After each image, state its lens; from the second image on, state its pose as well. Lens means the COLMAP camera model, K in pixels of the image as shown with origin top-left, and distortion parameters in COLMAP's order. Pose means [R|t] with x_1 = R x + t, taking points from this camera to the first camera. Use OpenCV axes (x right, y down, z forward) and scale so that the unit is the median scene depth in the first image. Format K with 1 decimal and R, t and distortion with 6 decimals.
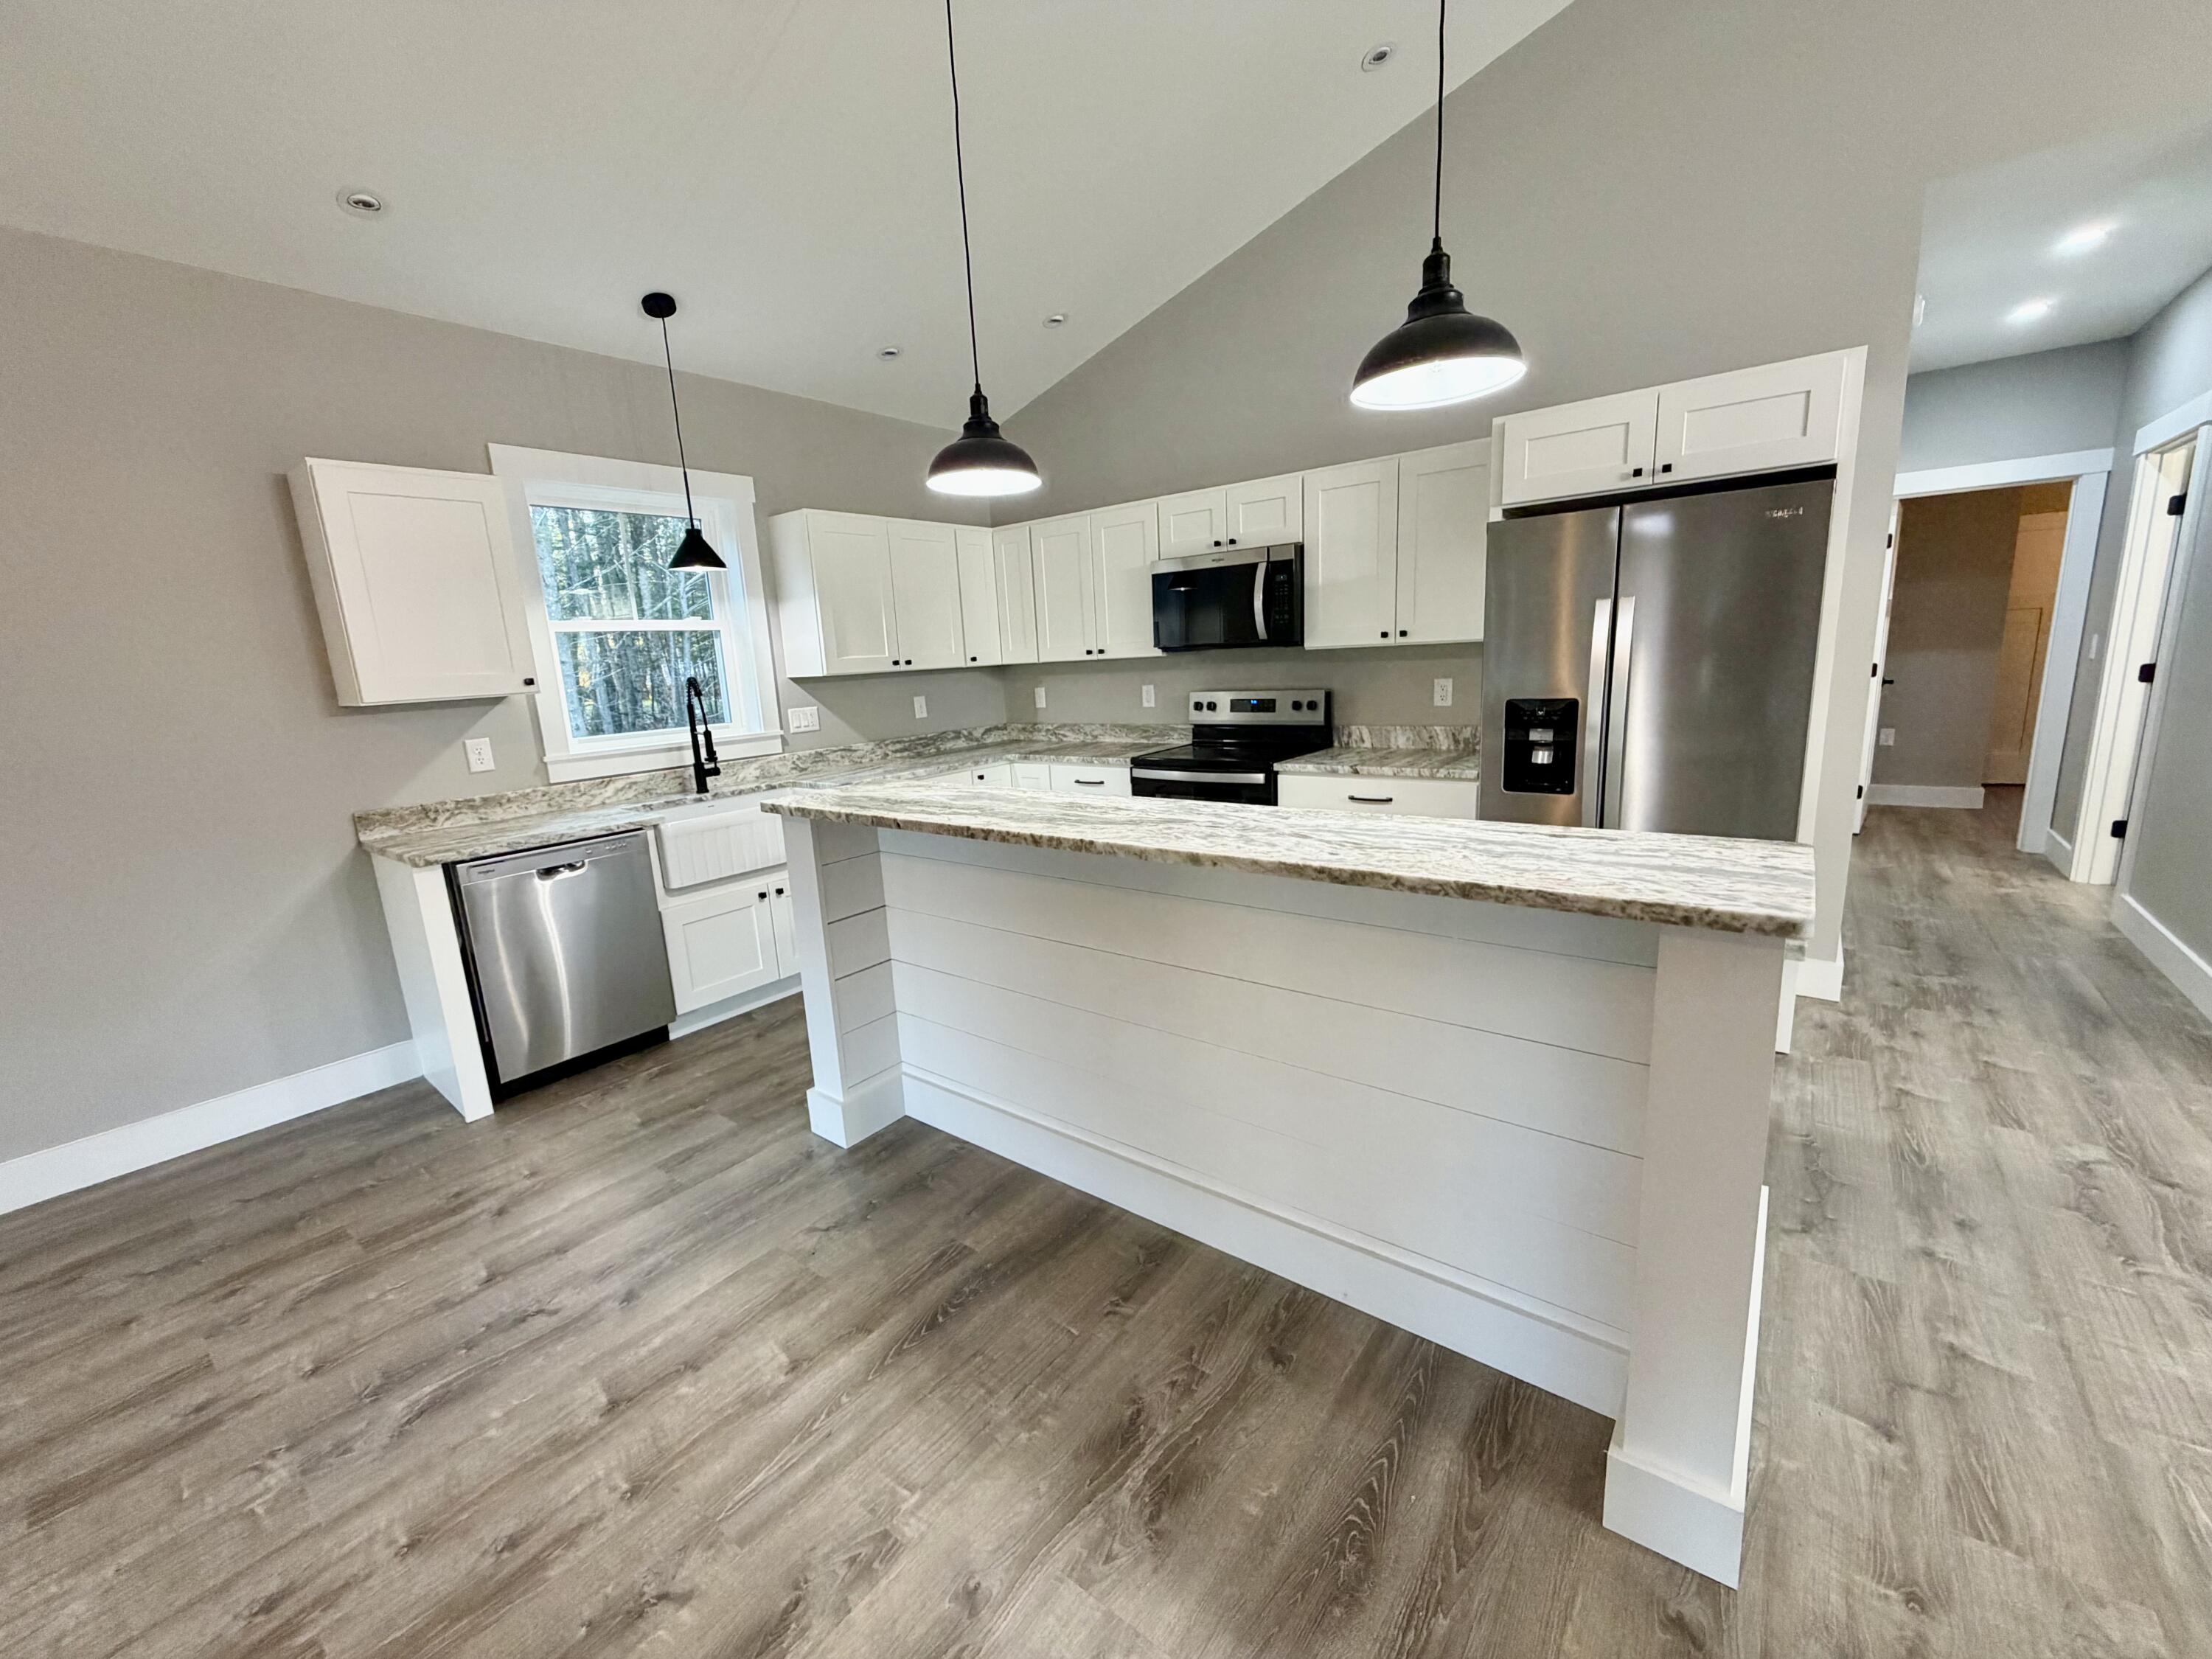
lens RADIAL K [[878.8, 0, 1095.7], [0, 878.8, 832.4], [0, 0, 1]] dist [-0.003022, 0.000734]
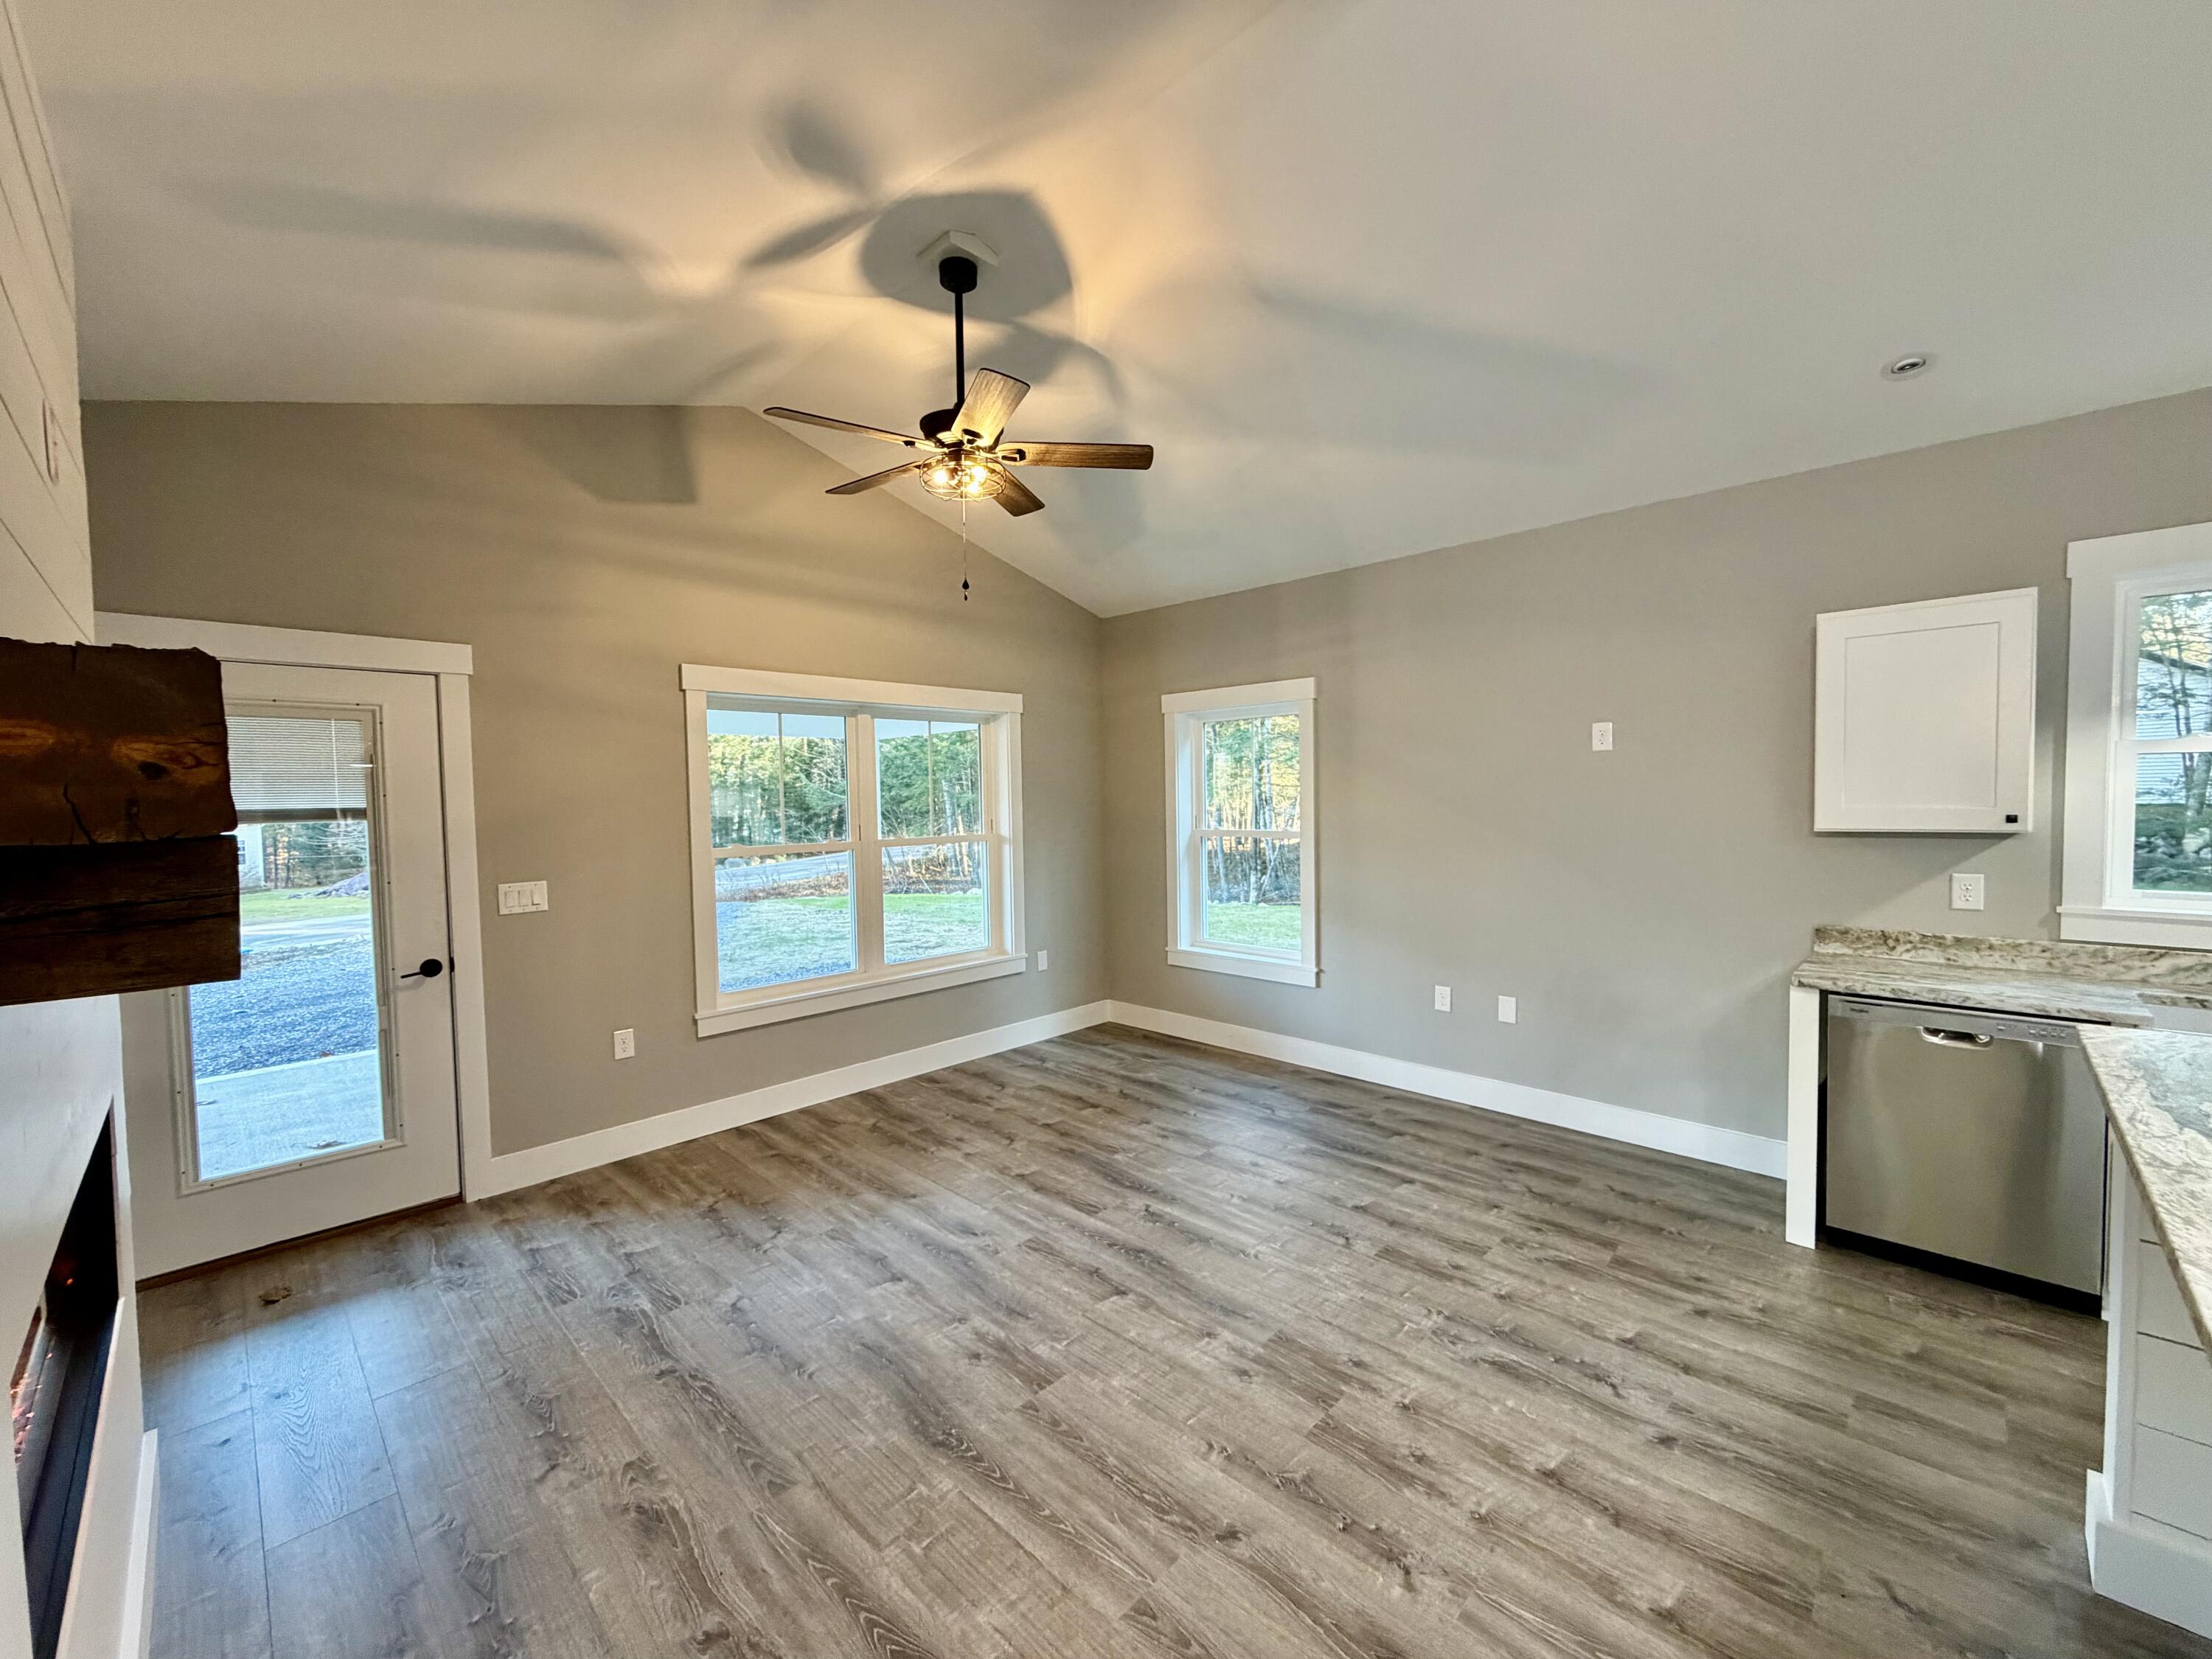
lens RADIAL K [[878.8, 0, 1112.3], [0, 878.8, 834.9], [0, 0, 1]] dist [-0.003022, 0.000734]
pose [[-0.098738, 0.100320, -0.990044, 0.440160], [-0.178655, 0.976953, 0.116811, -0.148274], [0.978945, 0.188410, -0.078540, 0.310413]]
